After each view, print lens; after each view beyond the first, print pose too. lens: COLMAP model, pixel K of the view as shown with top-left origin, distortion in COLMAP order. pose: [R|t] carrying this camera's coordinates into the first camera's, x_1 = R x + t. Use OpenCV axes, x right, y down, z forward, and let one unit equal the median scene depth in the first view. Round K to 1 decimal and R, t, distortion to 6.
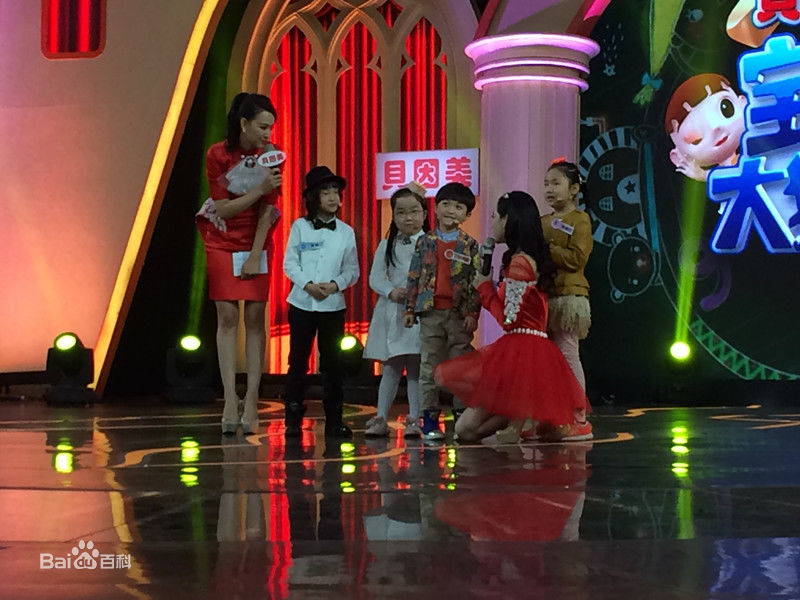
lens RADIAL K [[2263.3, 0, 400.0], [0, 2263.3, 300.0], [0, 0, 1]] dist [0.054989, 0.330106]
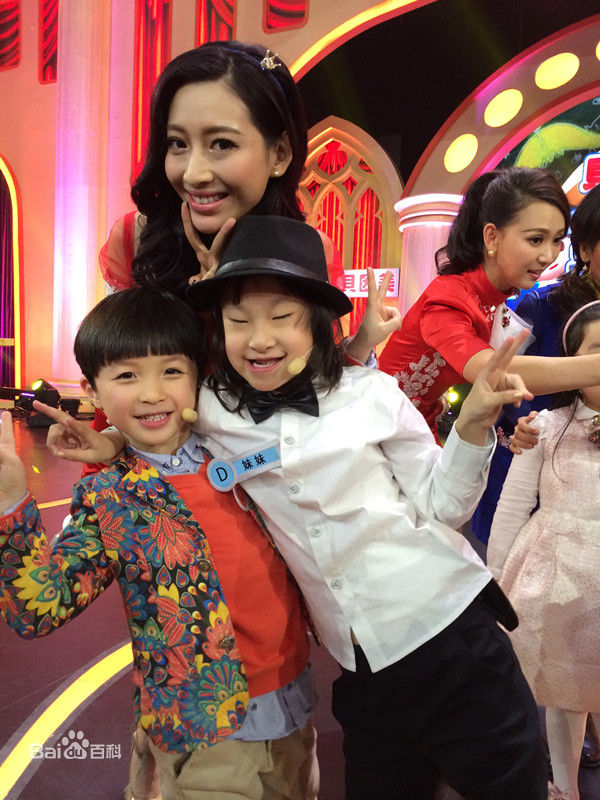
lens RADIAL K [[681.4, 0, 300.0], [0, 681.4, 400.0], [0, 0, 1]] dist [0.022996, -0.007934]
pose [[0.995589, 0.040480, -0.084641, 0.008378], [-0.030515, 0.992796, 0.115869, -0.026488], [0.088722, -0.112775, 0.989652, 0.481071]]
